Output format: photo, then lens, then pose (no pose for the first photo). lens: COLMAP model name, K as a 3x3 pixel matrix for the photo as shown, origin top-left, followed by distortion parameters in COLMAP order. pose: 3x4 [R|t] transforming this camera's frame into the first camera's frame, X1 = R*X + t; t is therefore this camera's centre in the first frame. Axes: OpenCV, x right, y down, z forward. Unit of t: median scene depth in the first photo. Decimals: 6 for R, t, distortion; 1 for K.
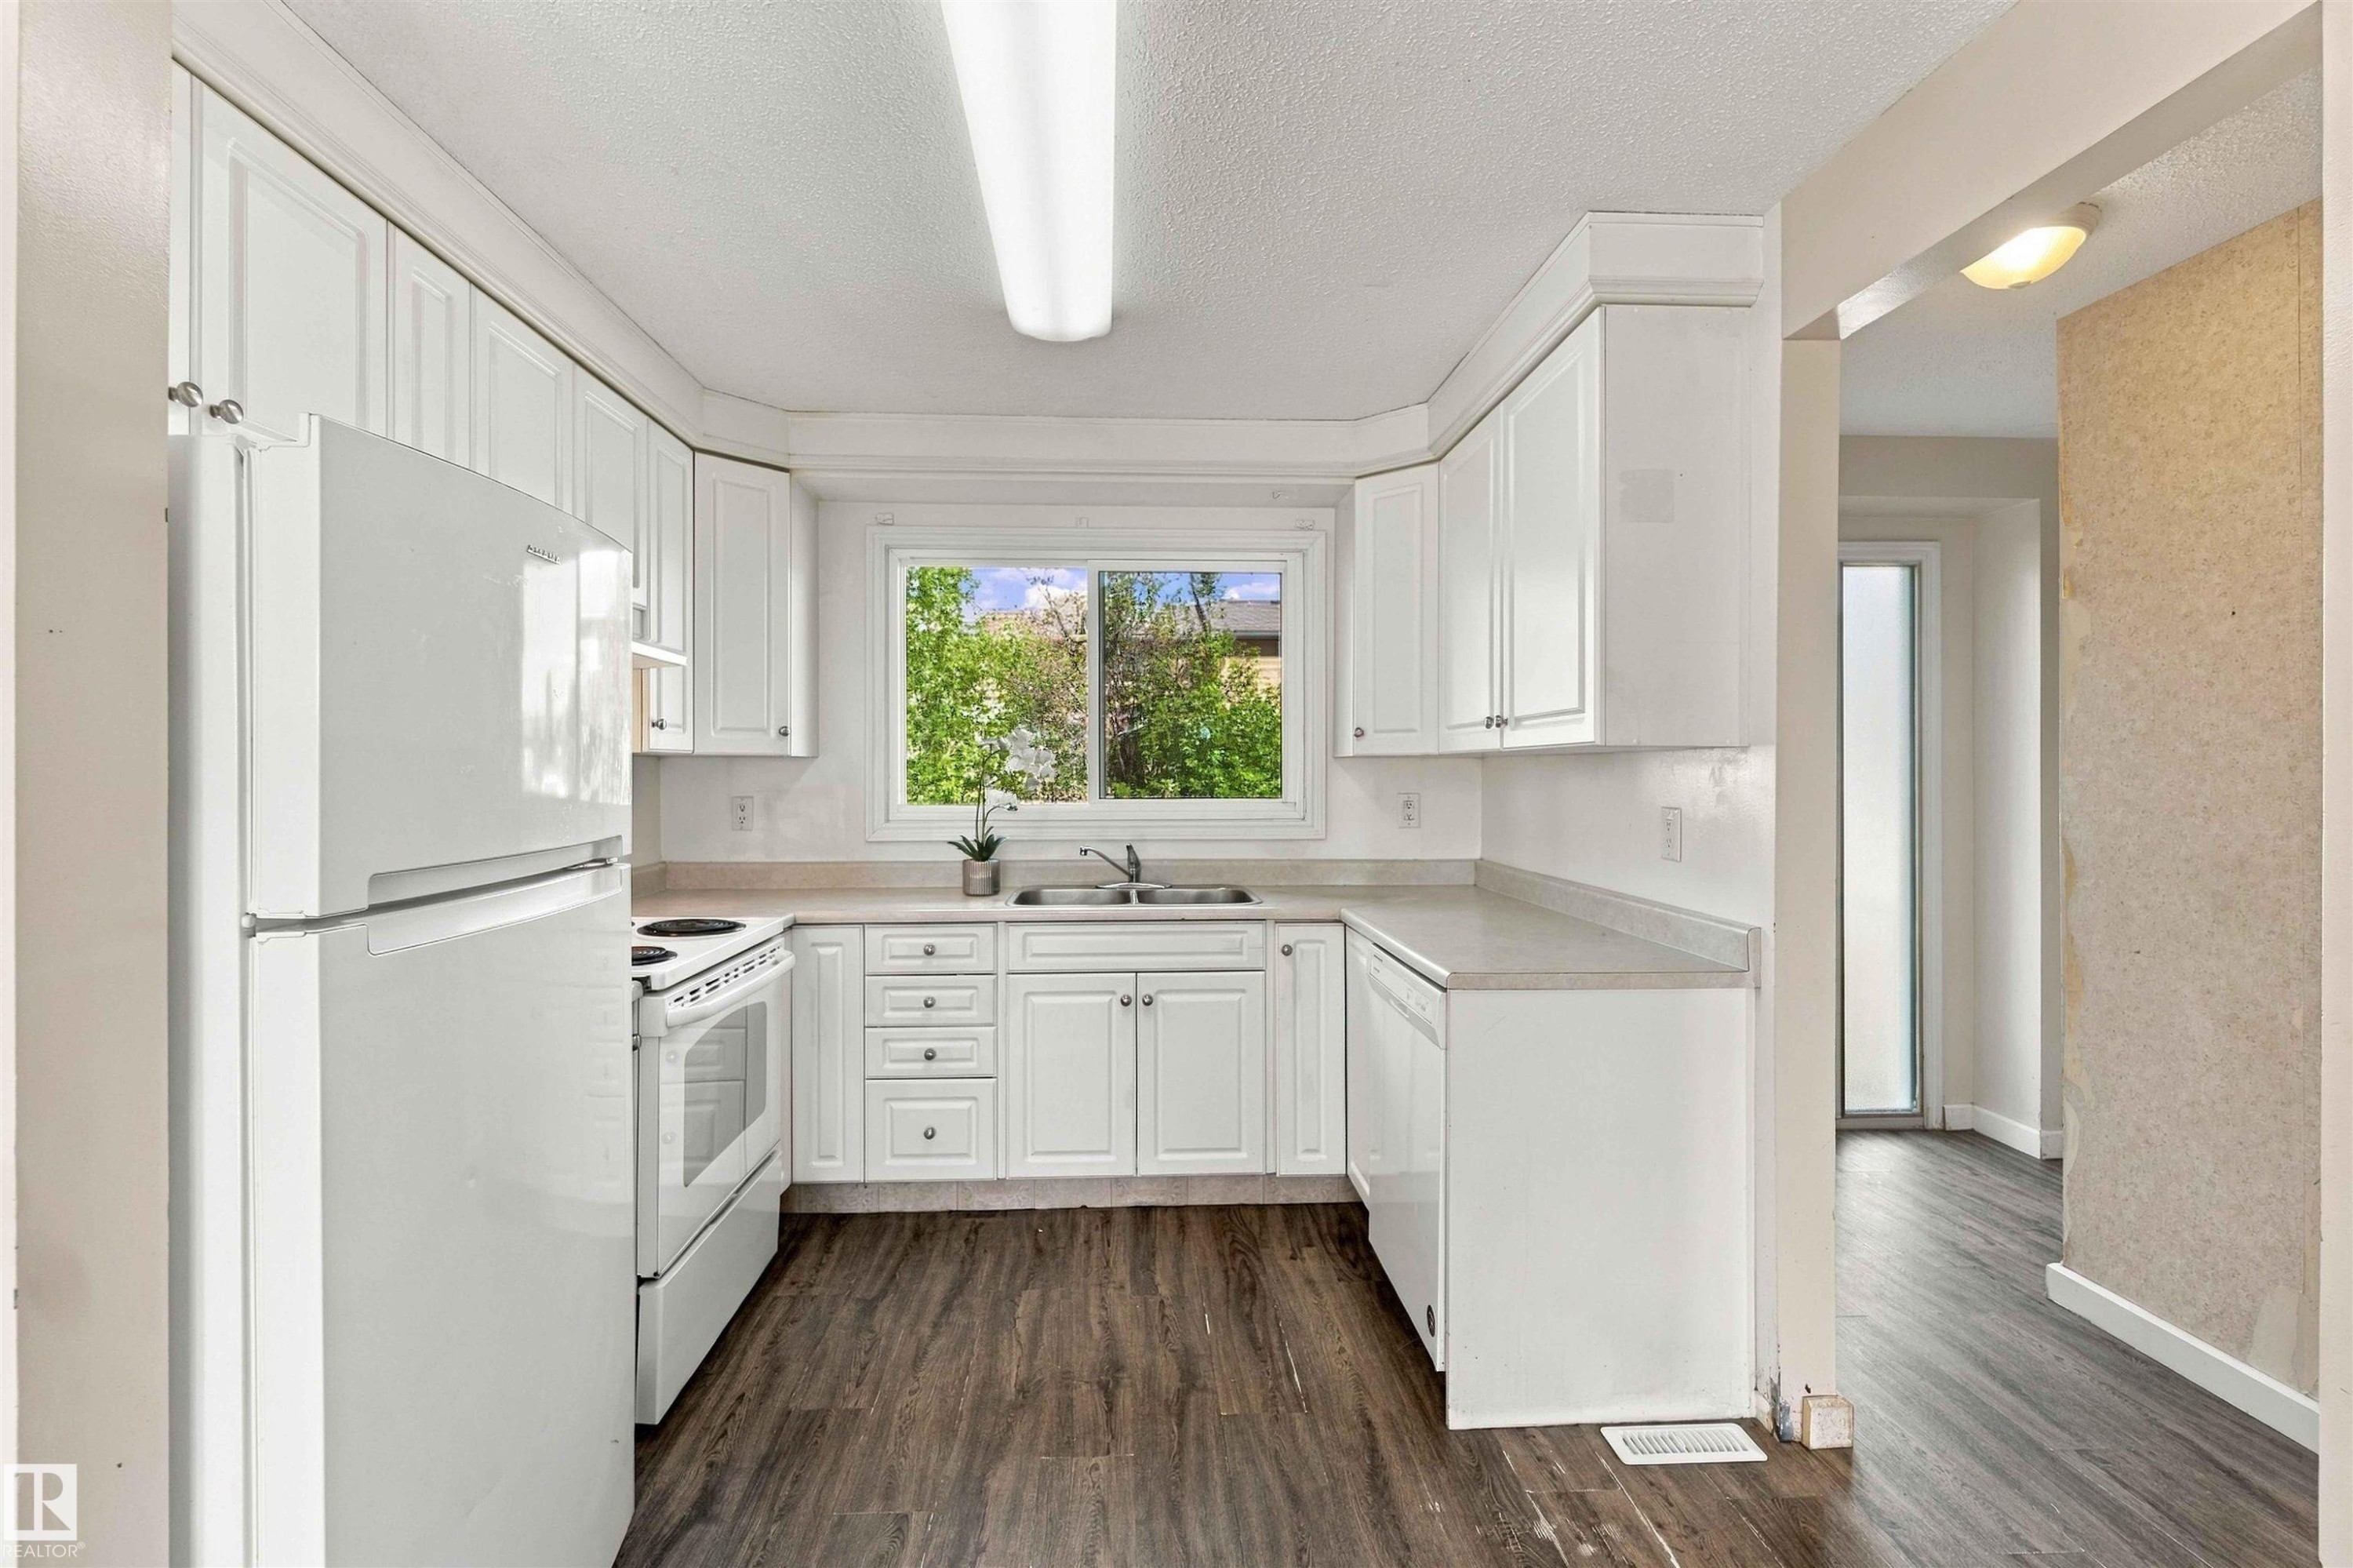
lens RADIAL K [[1040.8, 0, 1175.1], [0, 1040.8, 774.3], [0, 0, 1]] dist [-0.000764, 0.000374]
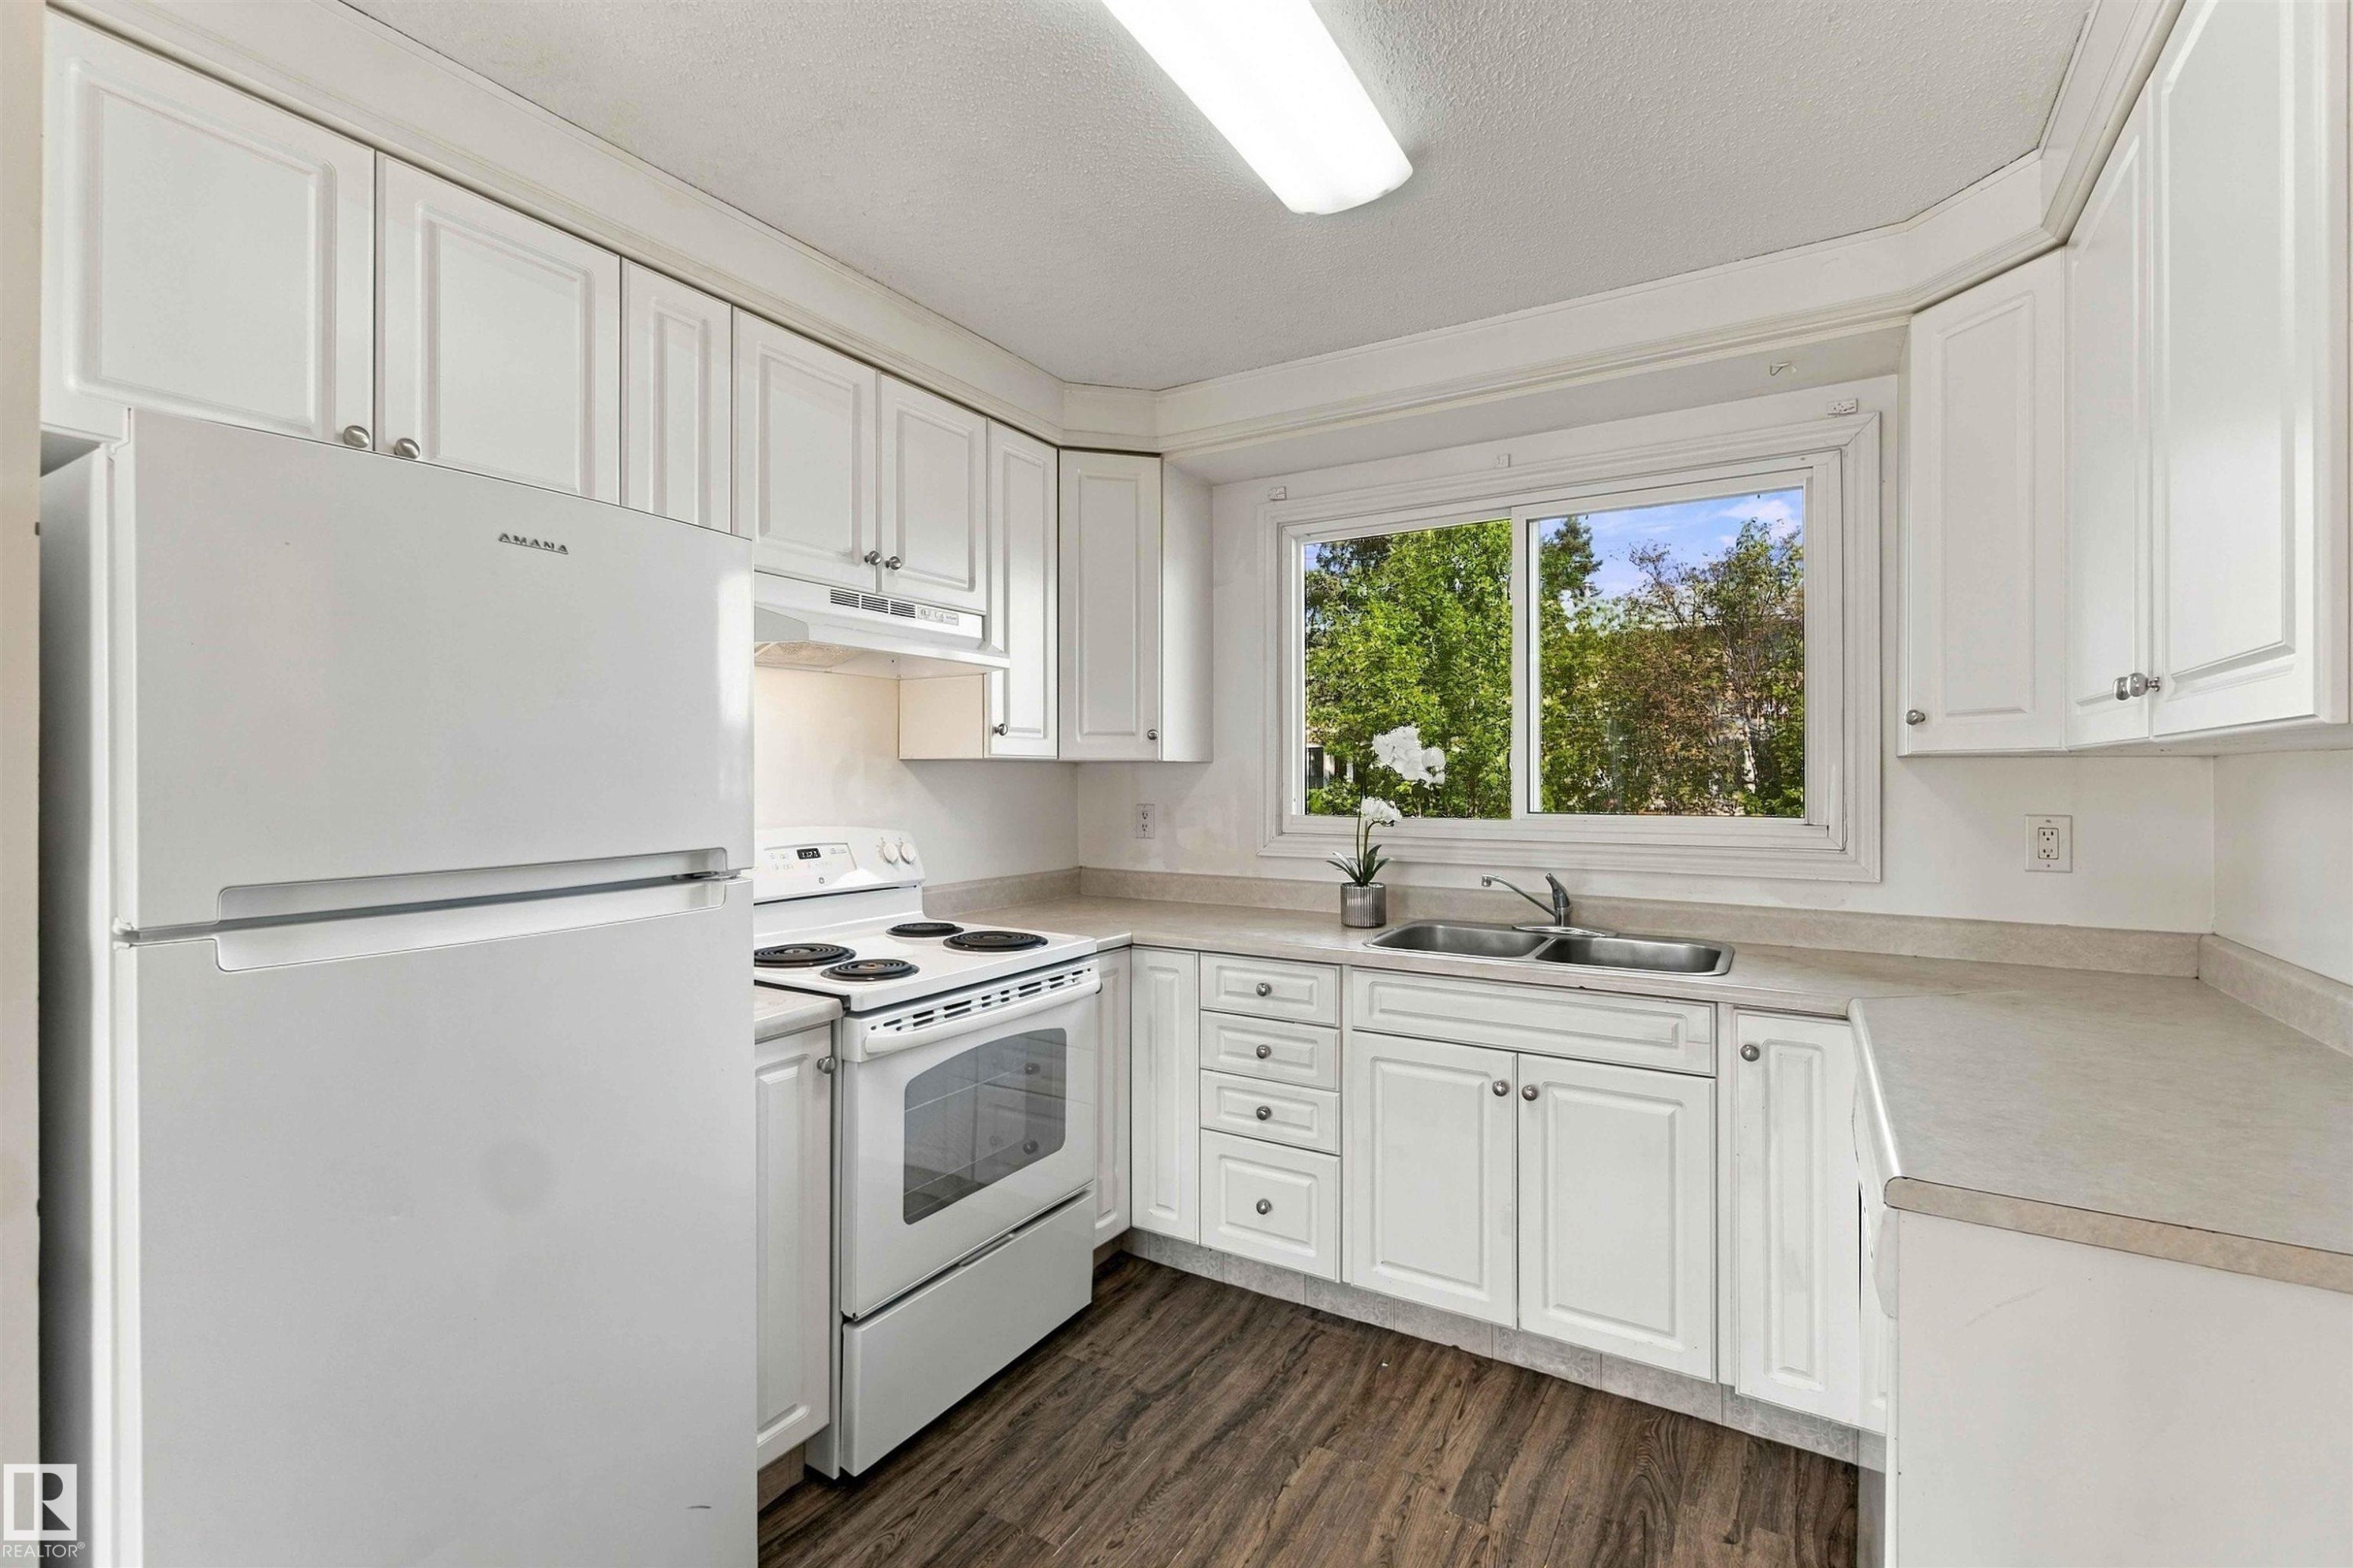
lens RADIAL K [[1040.8, 0, 1169.6], [0, 1040.8, 774.6], [0, 0, 1]] dist [-0.000764, 0.000374]
pose [[0.827815, 0.000253, -0.561001, 0.174338], [-0.003058, 0.999987, -0.004061, -0.001870], [0.560993, 0.005077, 0.827805, 0.256845]]
